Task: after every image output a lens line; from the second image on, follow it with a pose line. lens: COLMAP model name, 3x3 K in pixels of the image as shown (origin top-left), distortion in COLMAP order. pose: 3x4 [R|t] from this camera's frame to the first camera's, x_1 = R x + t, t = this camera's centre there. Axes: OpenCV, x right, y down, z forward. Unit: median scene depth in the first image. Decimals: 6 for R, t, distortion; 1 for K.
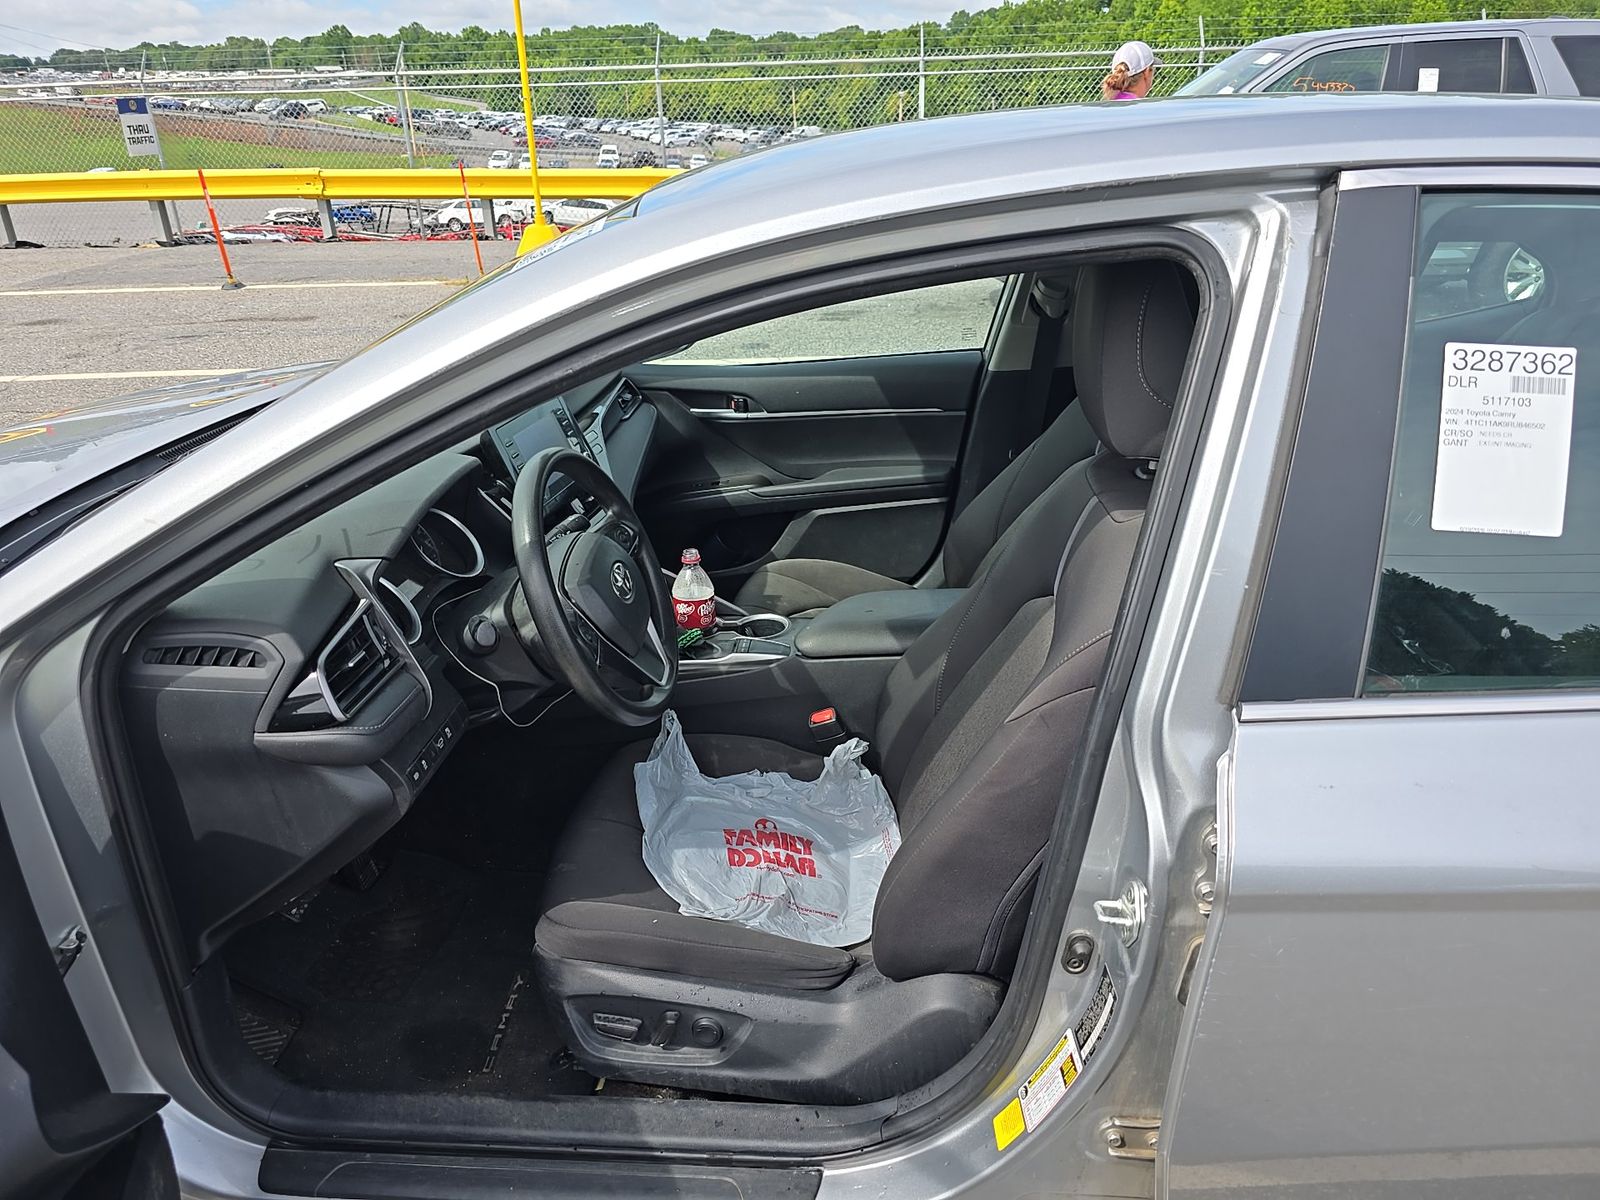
lens RADIAL K [[1098.4, 0, 800.0], [0, 1098.4, 607.2], [0, 0, 1]] dist [0.099839, -0.089244]
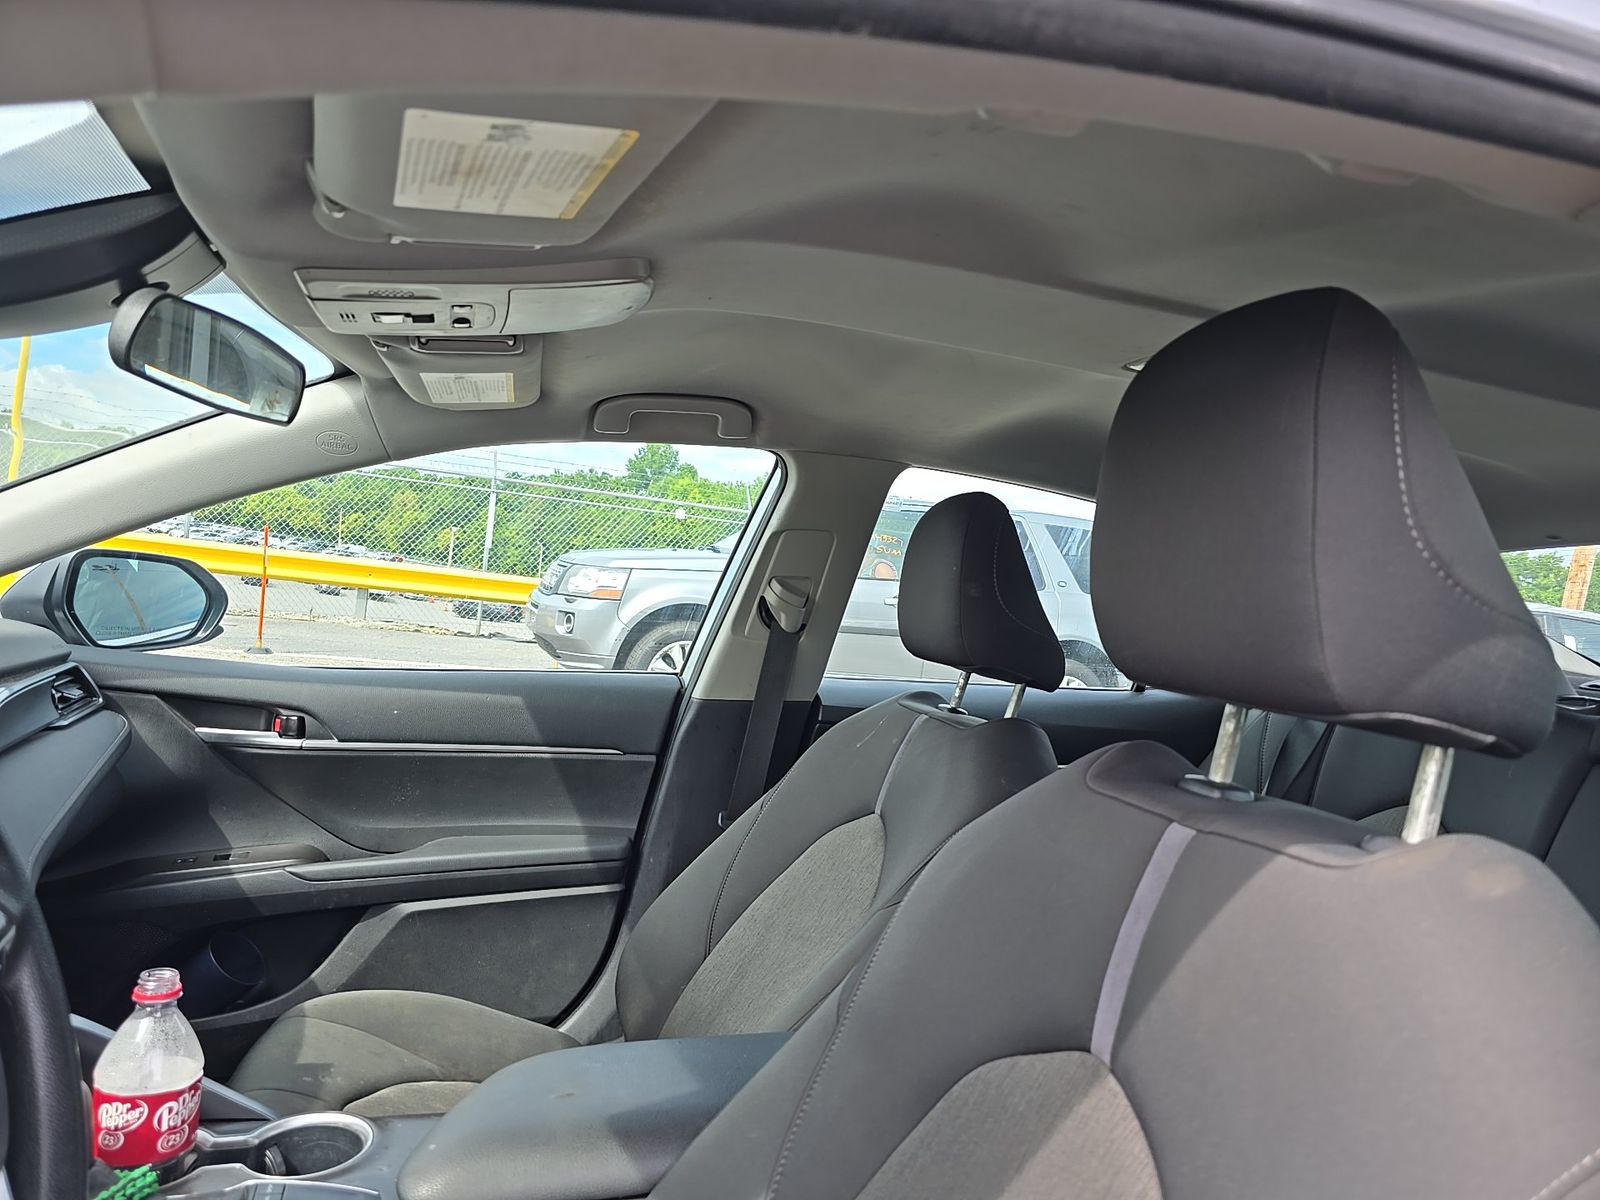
lens RADIAL K [[1098.4, 0, 800.0], [0, 1098.4, 607.2], [0, 0, 1]] dist [0.099839, -0.089244]
pose [[0.917133, 0.116619, 0.381140, -0.040312], [0.031935, 0.931665, -0.361912, -0.011625], [-0.397301, 0.344093, 0.850736, 0.345817]]
